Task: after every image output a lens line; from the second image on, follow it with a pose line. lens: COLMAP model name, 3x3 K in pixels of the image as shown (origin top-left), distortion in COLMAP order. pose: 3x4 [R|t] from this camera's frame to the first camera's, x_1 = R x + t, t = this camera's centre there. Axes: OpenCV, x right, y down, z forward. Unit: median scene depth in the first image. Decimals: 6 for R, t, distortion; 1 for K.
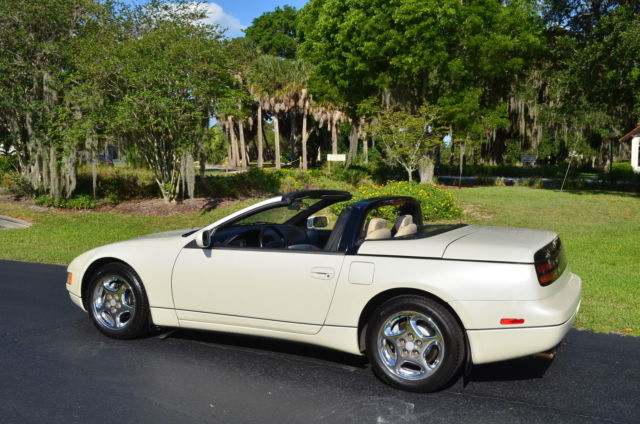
lens RADIAL K [[681.7, 0, 317.3], [0, 681.7, 210.9], [0, 0, 1]] dist [-0.048144, -0.000383]
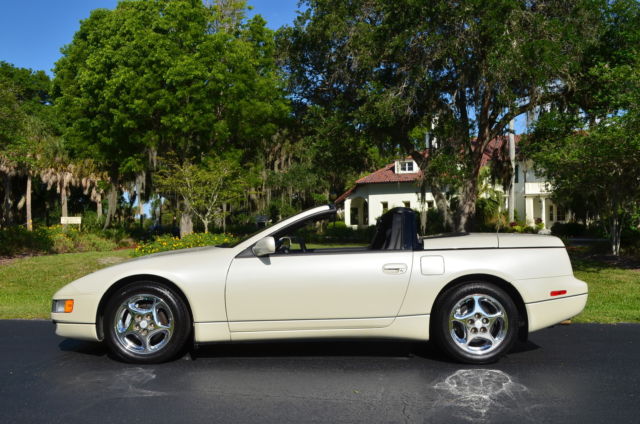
lens RADIAL K [[671.3, 0, 318.8], [0, 671.3, 211.7], [0, 0, 1]] dist [-0.043502, -0.012042]
pose [[0.893349, -0.003332, 0.449352, -0.132554], [0.049770, 0.994554, -0.091572, 0.020725], [-0.446599, 0.104170, 0.888649, 0.016653]]
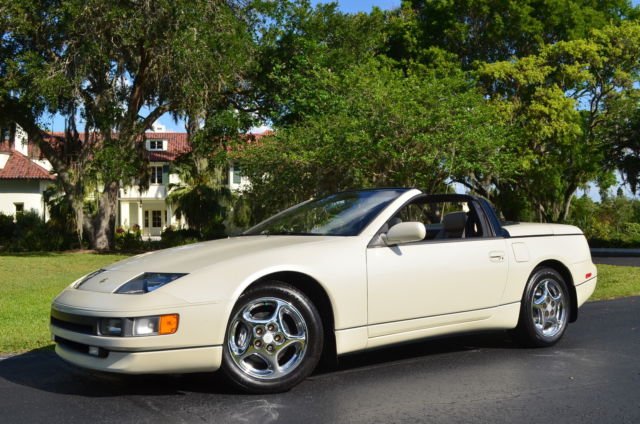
lens RADIAL K [[743.7, 0, 319.4], [0, 743.7, 211.3], [0, 0, 1]] dist [-0.030086, -0.007739]
pose [[0.426878, 0.013217, 0.904212, -0.260539], [0.088591, 0.994472, -0.056360, 0.013843], [-0.899959, 0.104164, 0.423348, 0.167493]]
